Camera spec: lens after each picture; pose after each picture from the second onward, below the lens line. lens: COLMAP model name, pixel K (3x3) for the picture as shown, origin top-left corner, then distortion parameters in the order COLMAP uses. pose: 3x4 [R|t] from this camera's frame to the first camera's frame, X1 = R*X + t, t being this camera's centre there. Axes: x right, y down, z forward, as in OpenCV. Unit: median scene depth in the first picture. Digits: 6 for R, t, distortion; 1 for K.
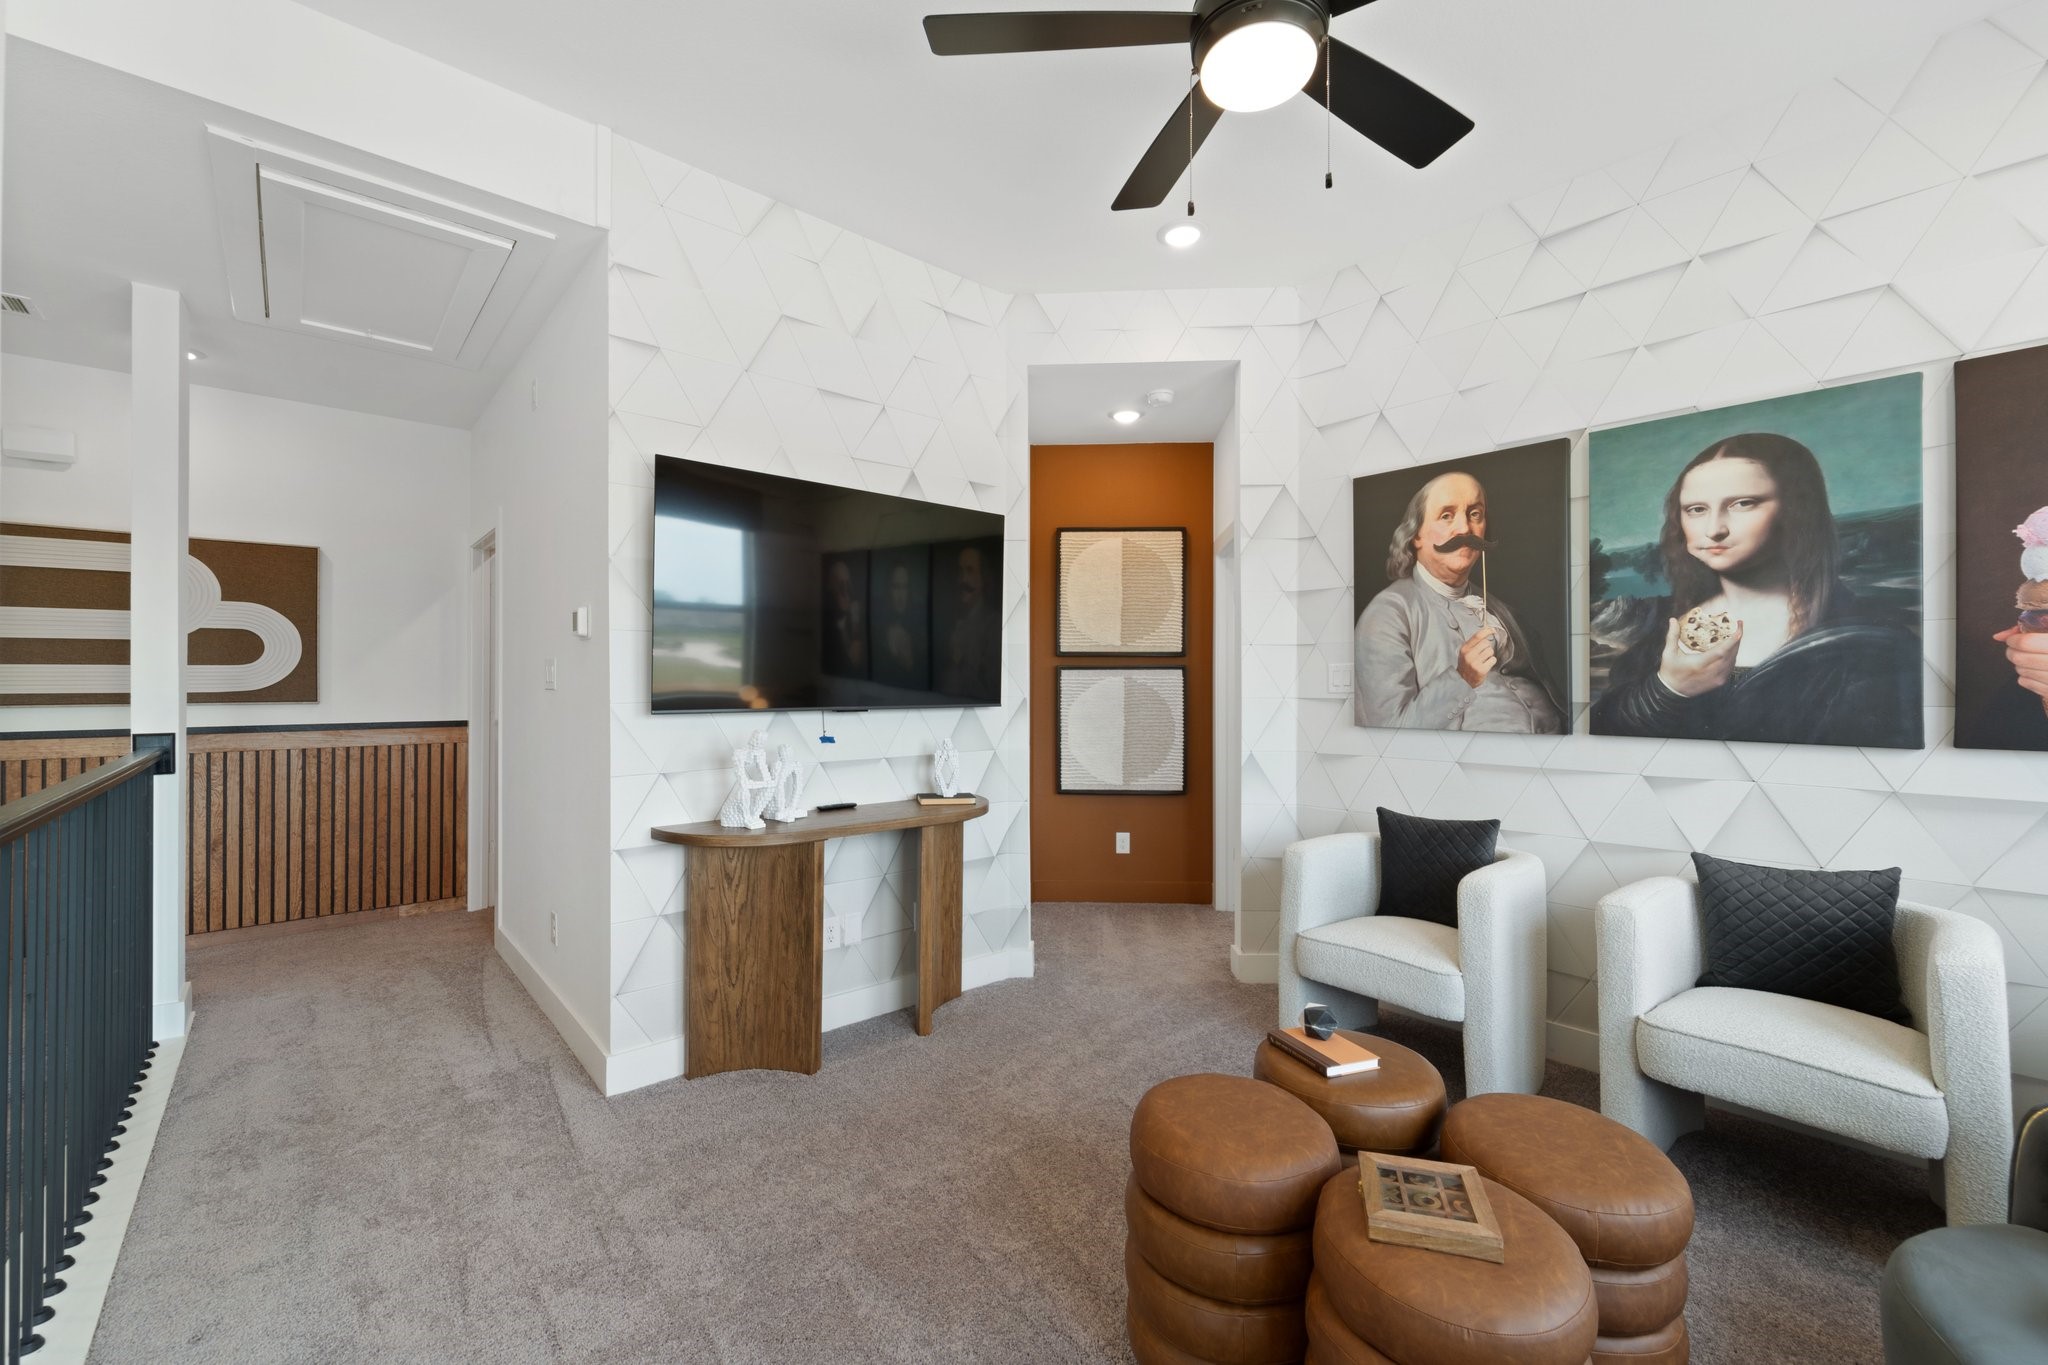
lens RADIAL K [[836.1, 0, 1030.5], [0, 836.1, 683.6], [0, 0, 1]] dist [-0.001996, -0.000040]
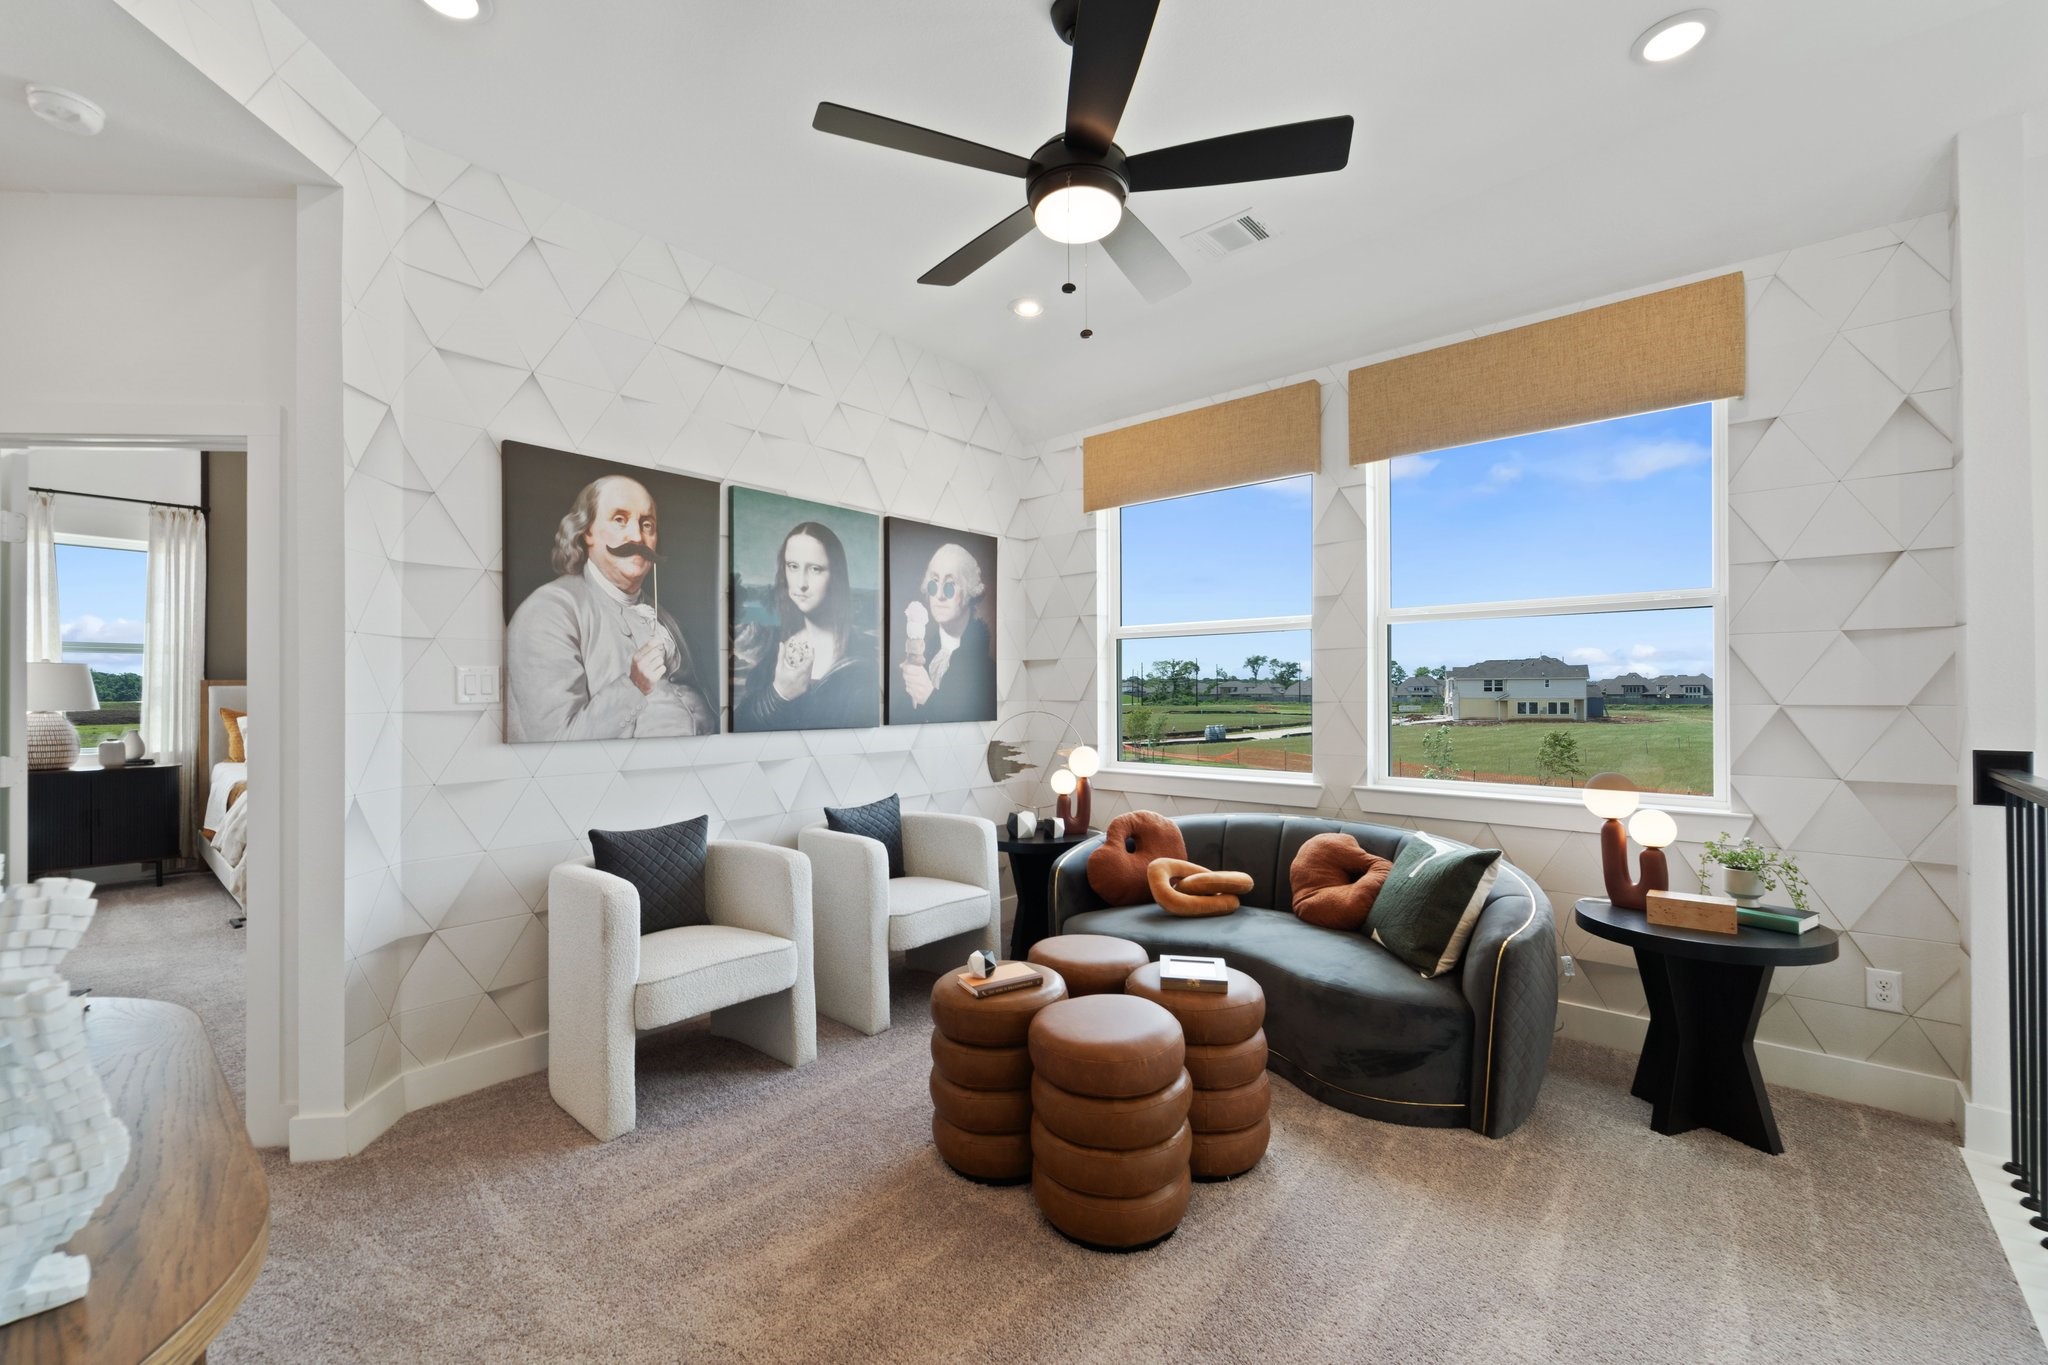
lens RADIAL K [[836.1, 0, 1032.7], [0, 836.1, 682.2], [0, 0, 1]] dist [-0.001996, -0.000040]
pose [[-0.142987, 0.005254, 0.989711, -0.546532], [-0.002173, 0.999982, -0.005622, -0.006092], [-0.989722, -0.002954, -0.142973, 0.677147]]
